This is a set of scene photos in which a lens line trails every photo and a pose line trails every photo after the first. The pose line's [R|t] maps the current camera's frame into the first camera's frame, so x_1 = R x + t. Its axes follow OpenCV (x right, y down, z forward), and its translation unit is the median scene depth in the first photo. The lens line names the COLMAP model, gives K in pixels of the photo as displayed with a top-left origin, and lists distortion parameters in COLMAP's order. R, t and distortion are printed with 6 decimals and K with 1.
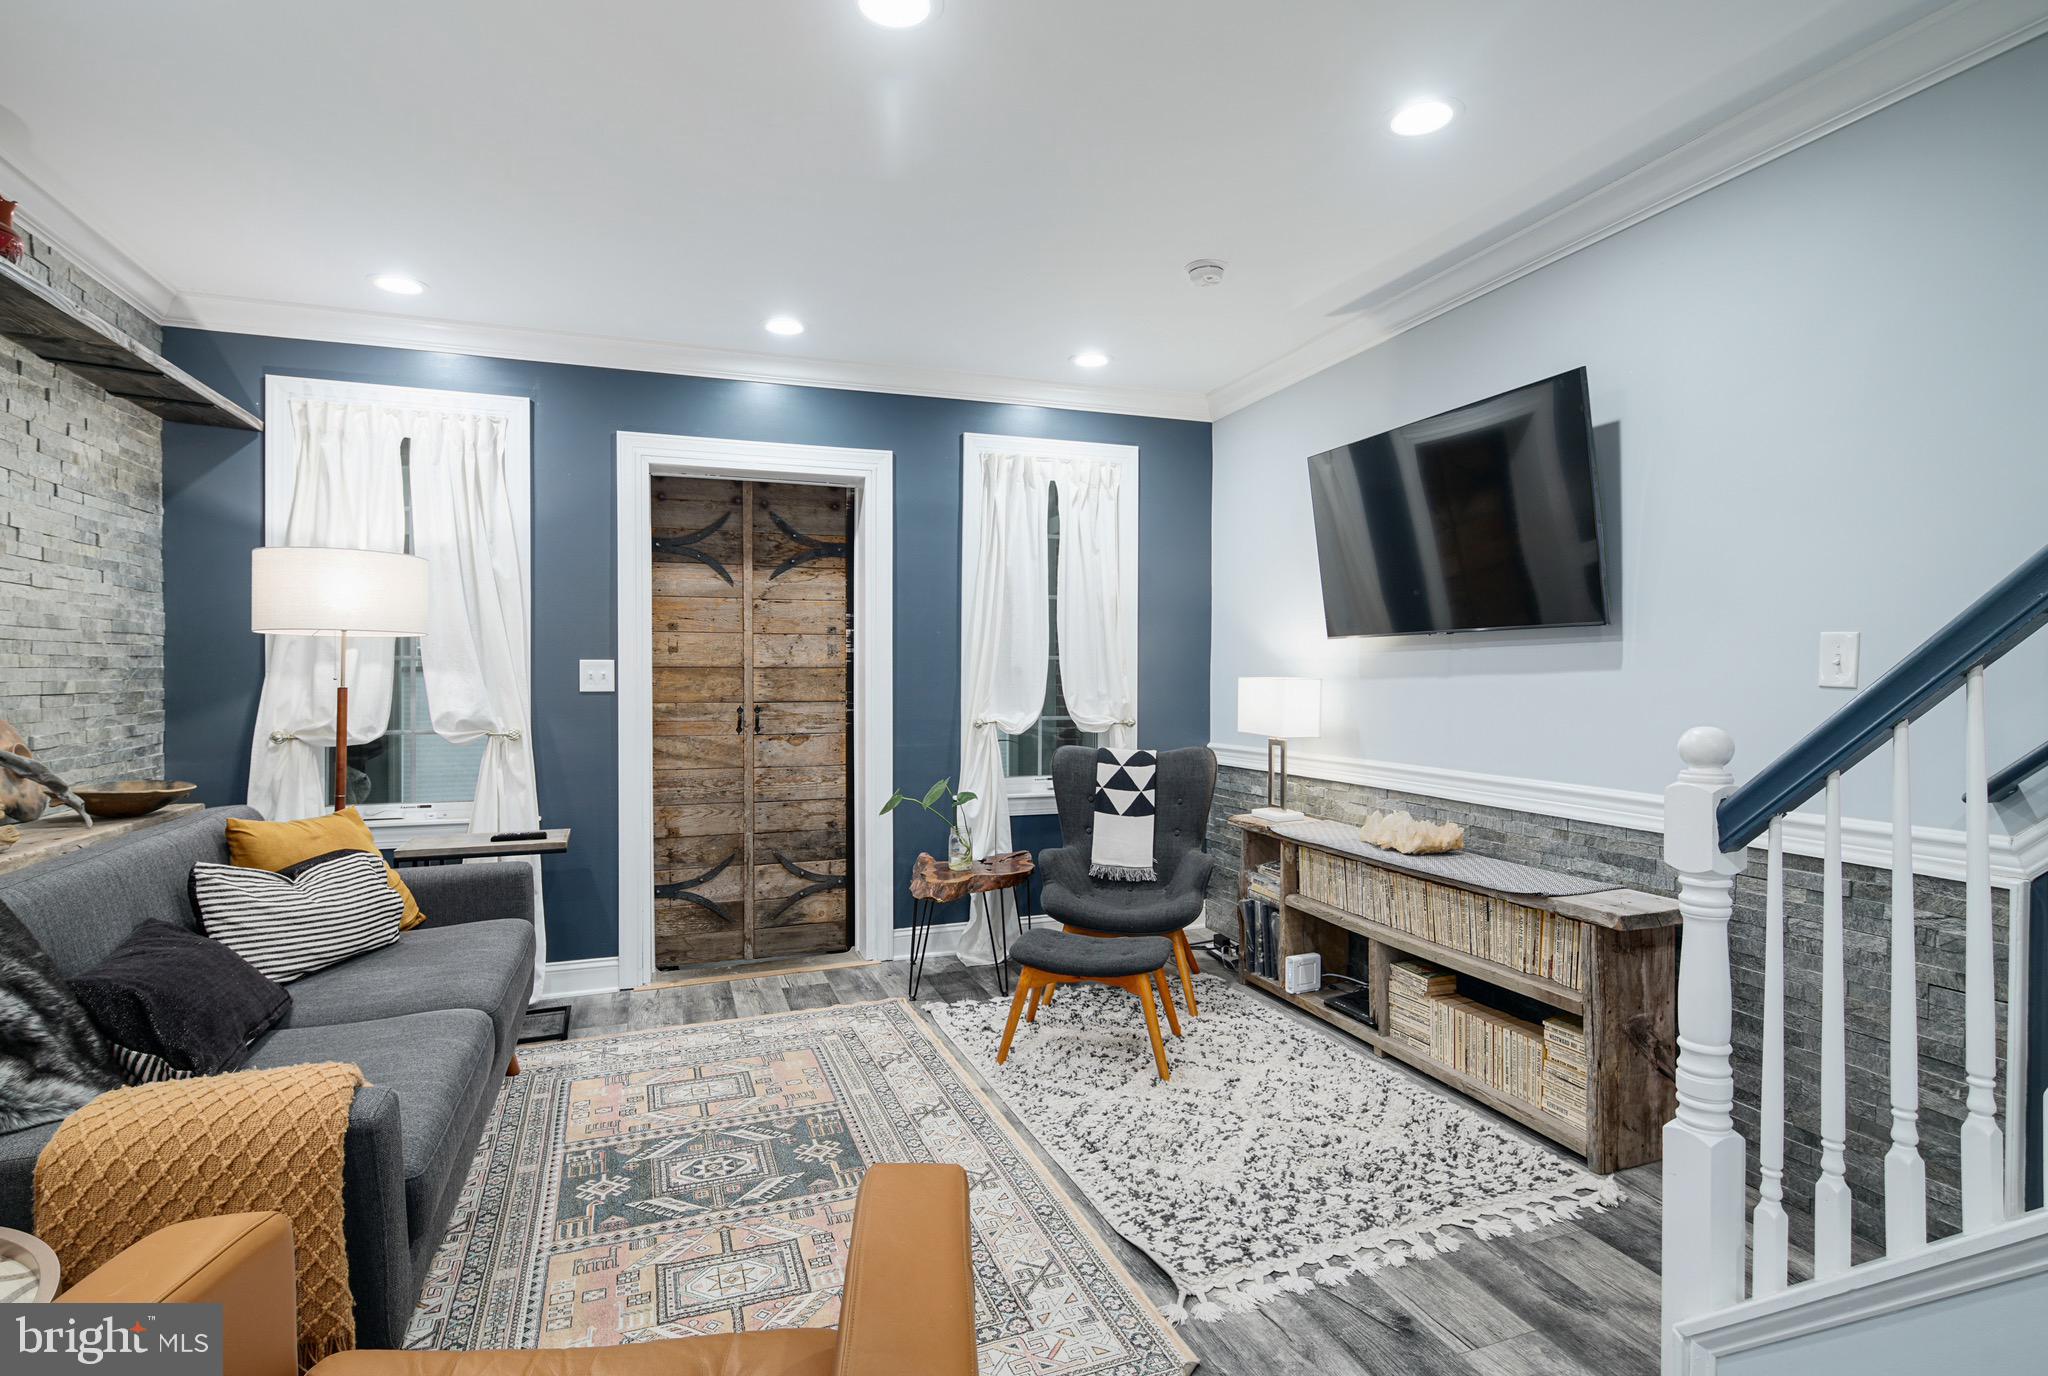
lens RADIAL K [[1040.7, 0, 1021.0], [0, 1040.7, 687.5], [0, 0, 1]] dist [0.006664, 0.000438]
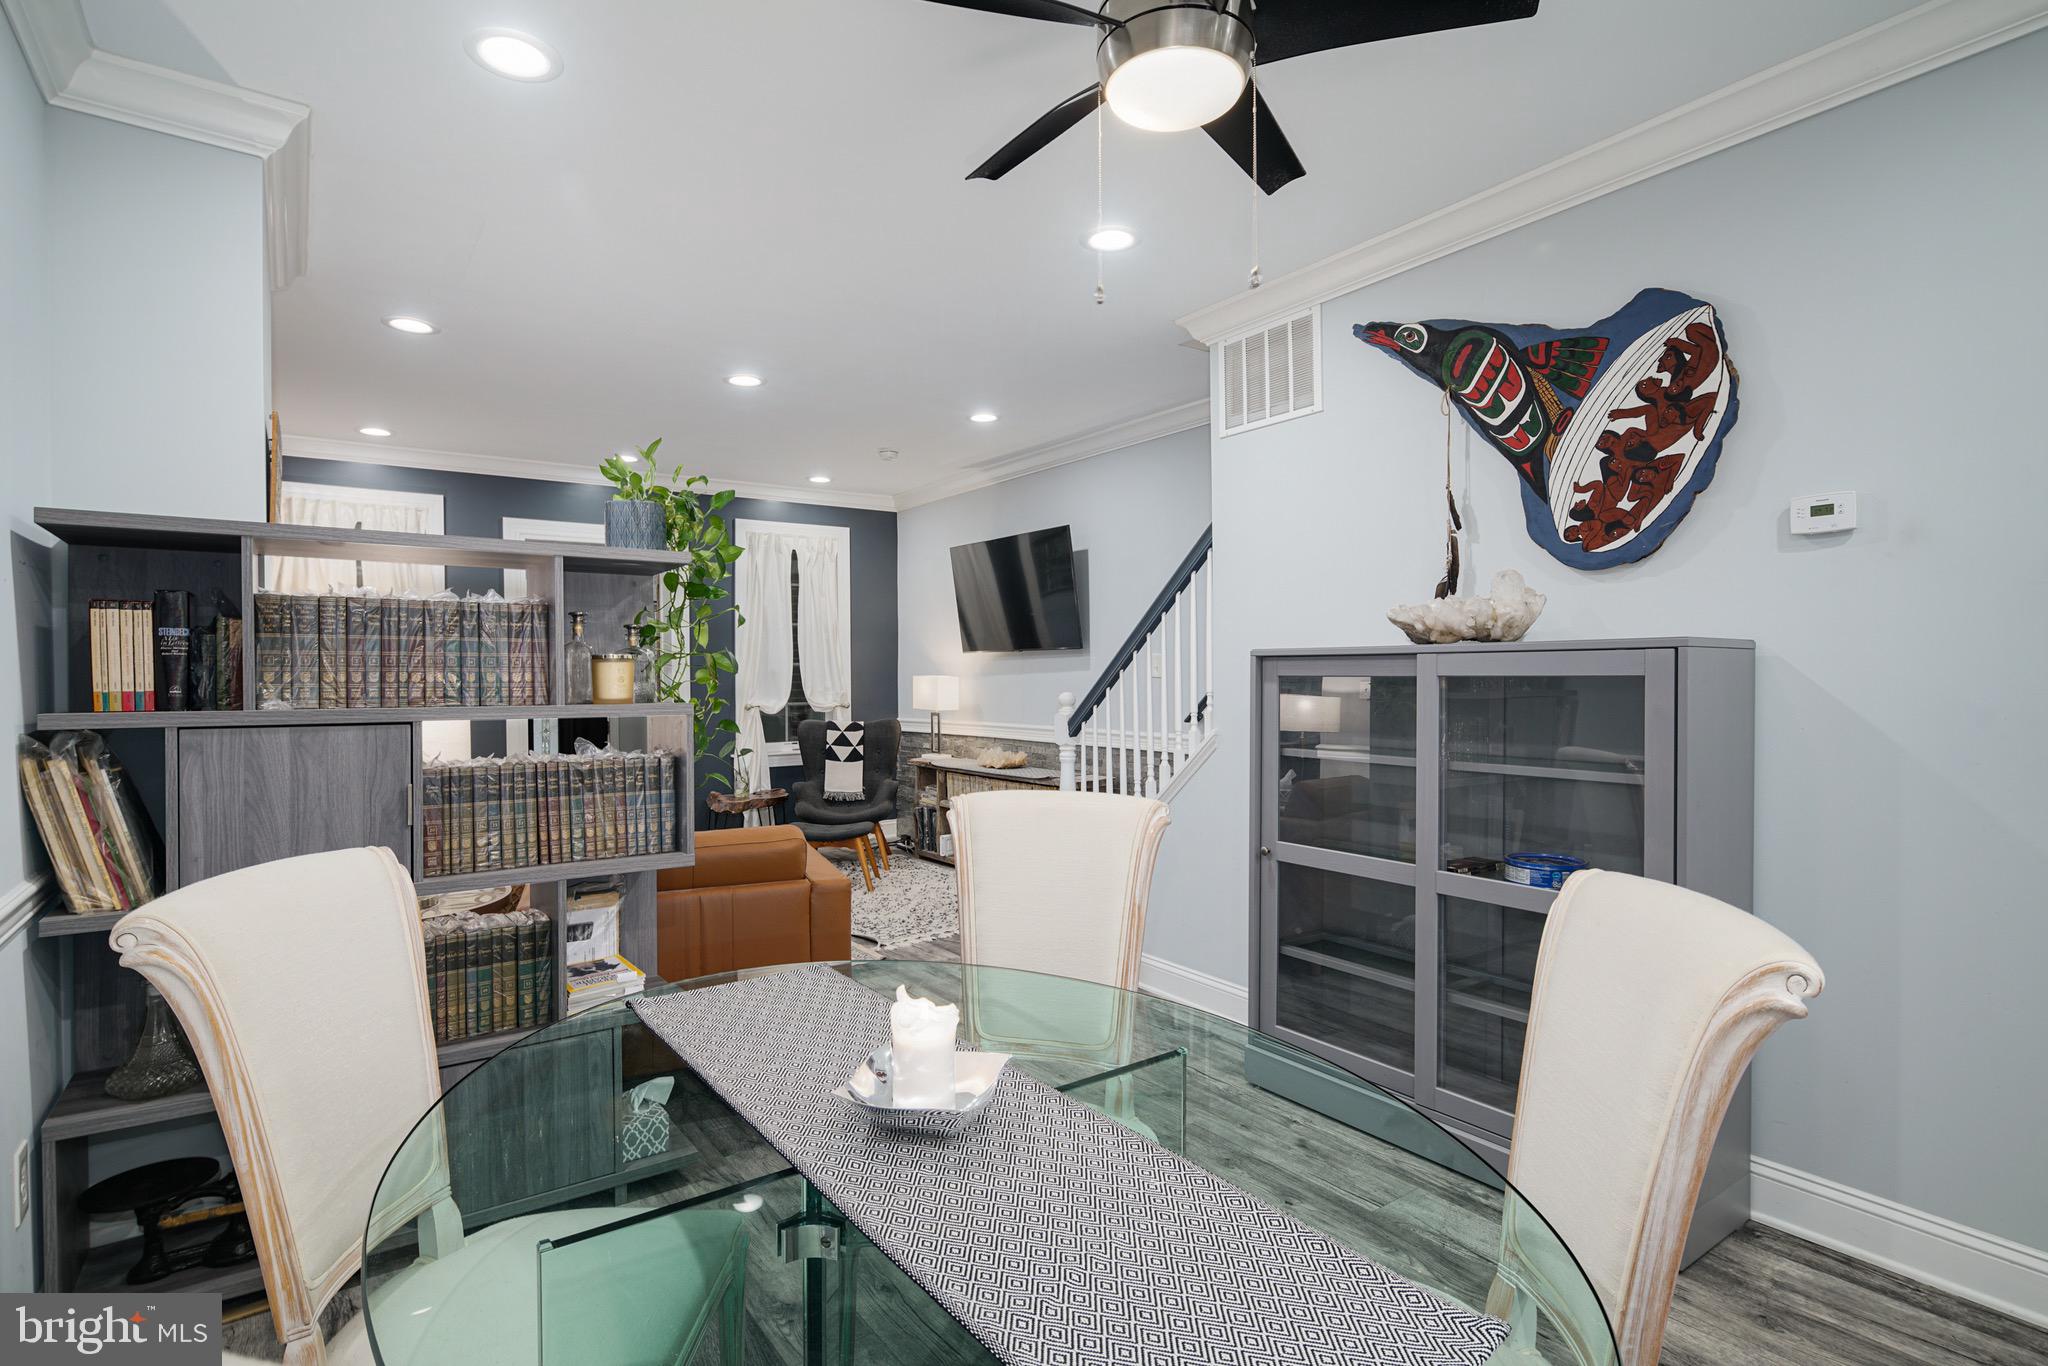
lens RADIAL K [[1040.7, 0, 1019.7], [0, 1040.7, 688.7], [0, 0, 1]] dist [0.006664, 0.000438]
pose [[0.960613, -0.013664, 0.277553, -0.087003], [0.013618, 0.999905, 0.002096, 0.009808], [-0.277556, 0.001766, 0.960708, -0.634393]]
